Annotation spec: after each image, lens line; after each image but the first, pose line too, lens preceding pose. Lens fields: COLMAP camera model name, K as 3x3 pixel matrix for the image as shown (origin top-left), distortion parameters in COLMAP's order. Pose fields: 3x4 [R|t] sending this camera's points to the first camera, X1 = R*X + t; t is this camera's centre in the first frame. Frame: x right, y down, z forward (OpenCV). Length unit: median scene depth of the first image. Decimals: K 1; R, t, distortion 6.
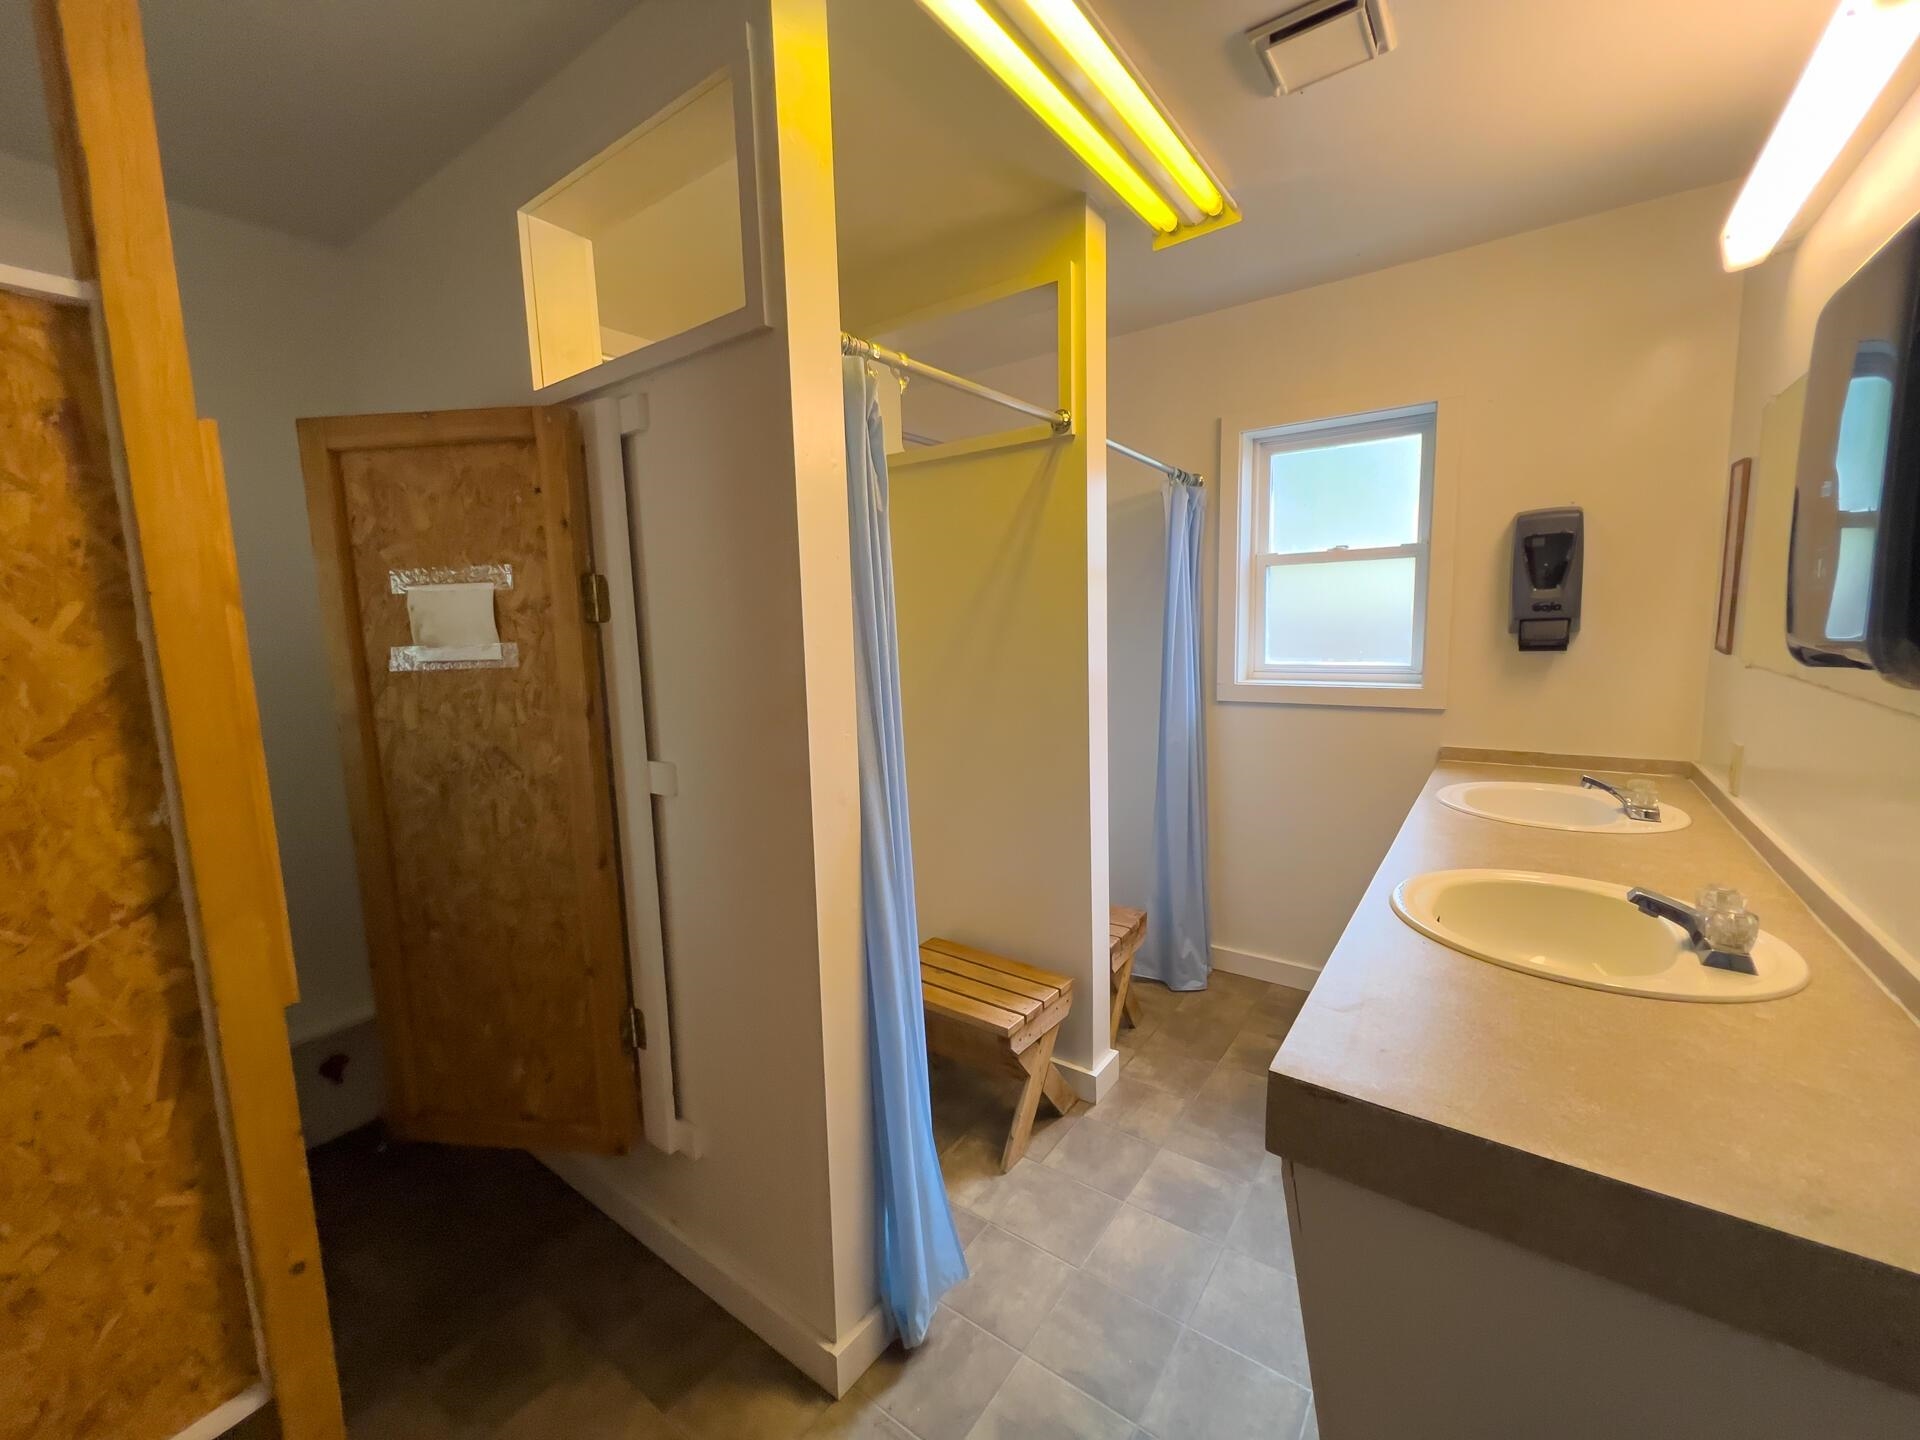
lens RADIAL K [[778.9, 0, 960.5], [0, 778.9, 718.2], [0, 0, 1]] dist [0.002236, 0.000561]
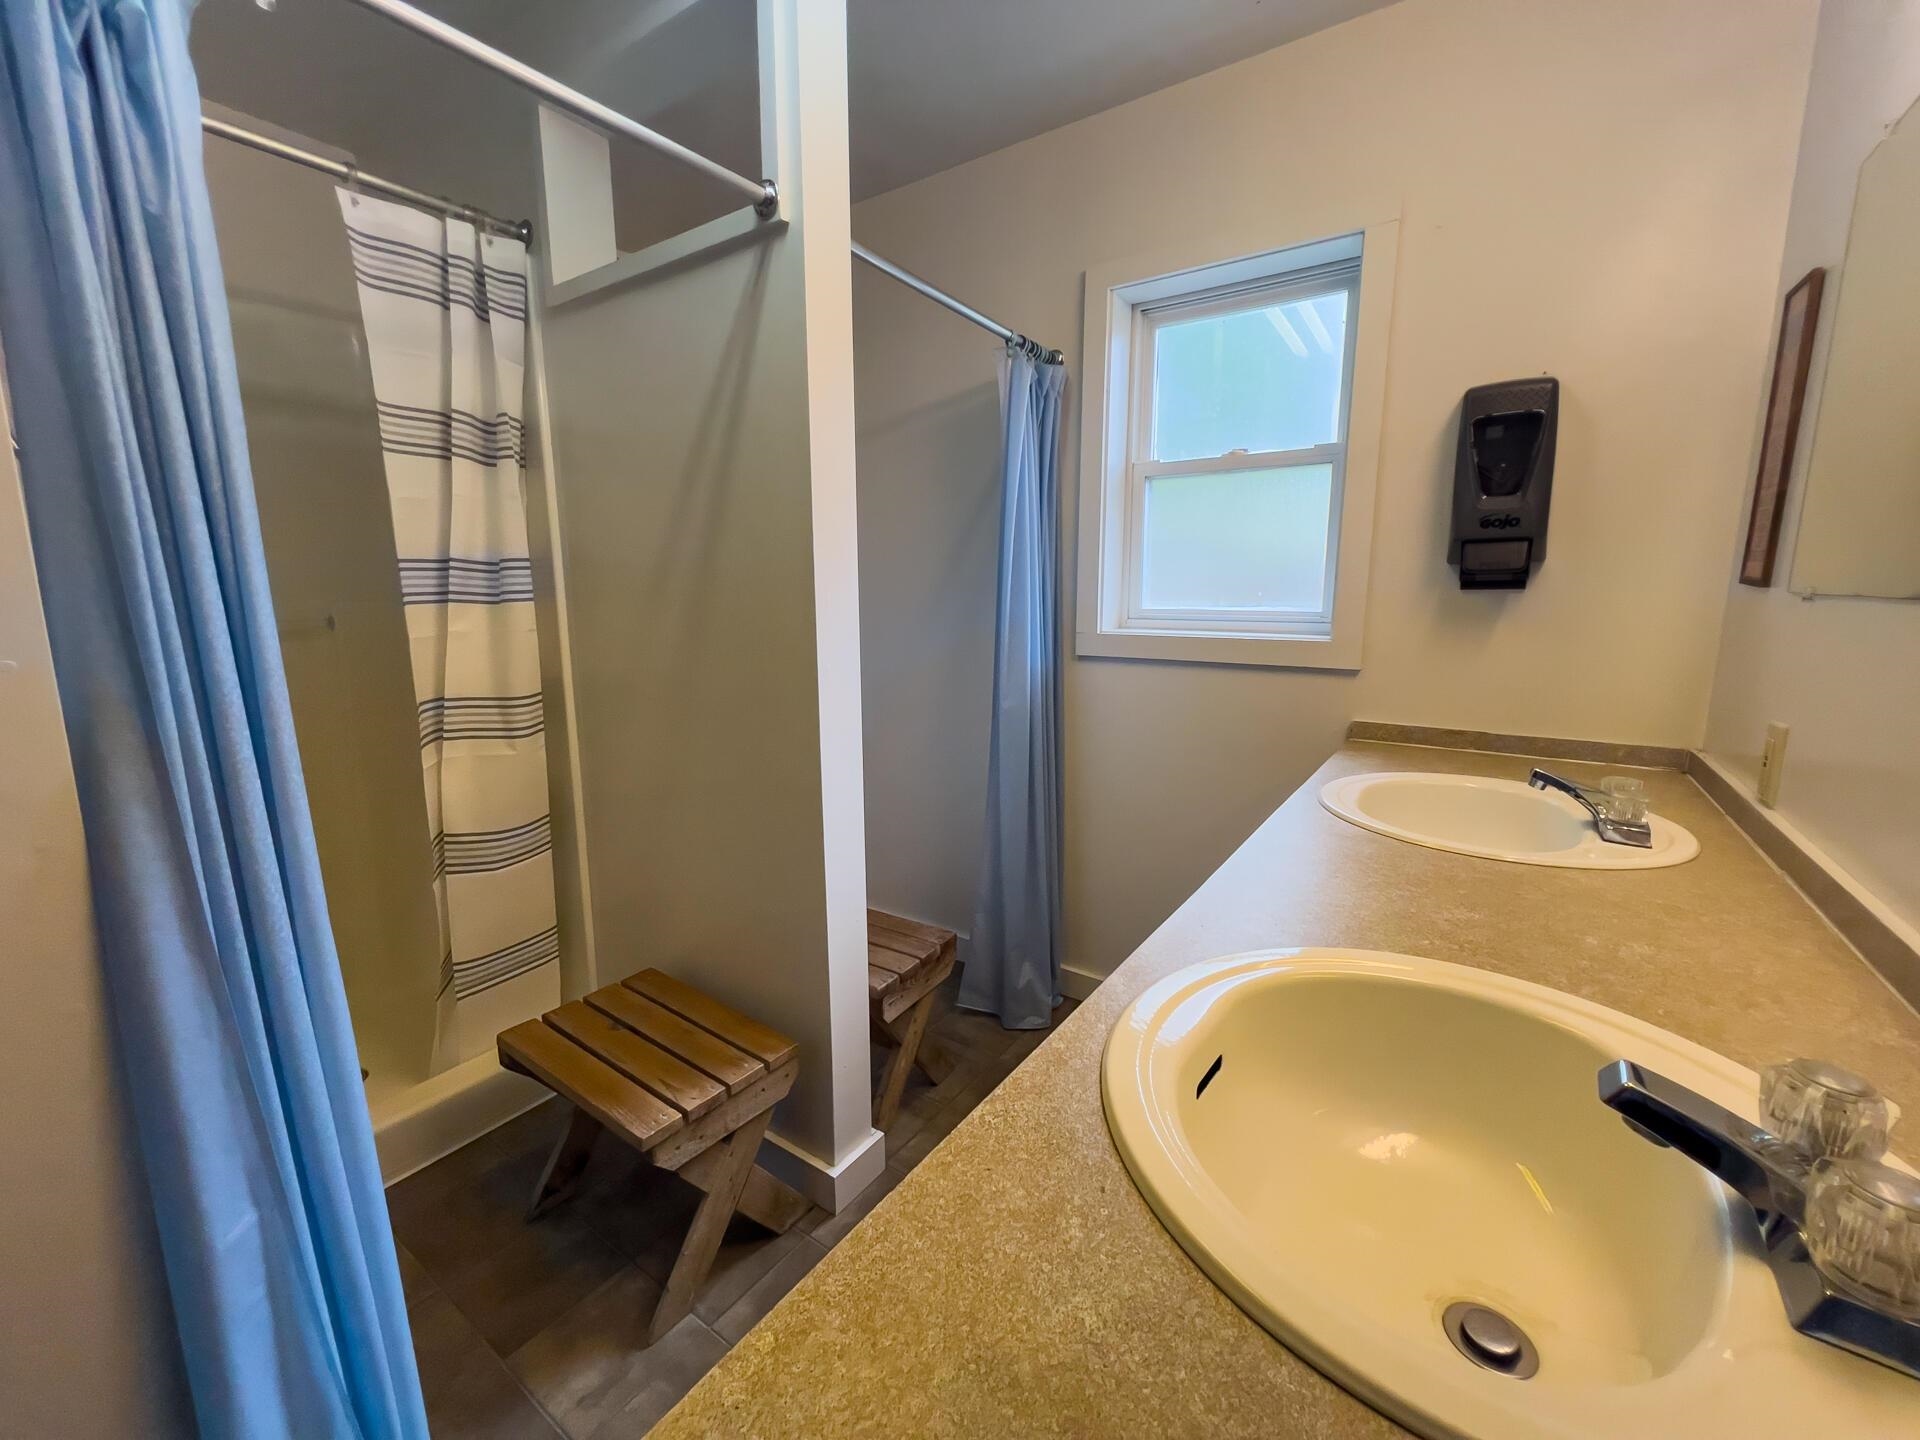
lens RADIAL K [[778.9, 0, 956.8], [0, 778.9, 719.2], [0, 0, 1]] dist [0.002236, 0.000561]
pose [[0.999541, 0.021598, 0.021232, 0.261036], [-0.022502, 0.998810, 0.043267, 0.013139], [-0.020272, -0.043725, 0.998838, 0.312784]]
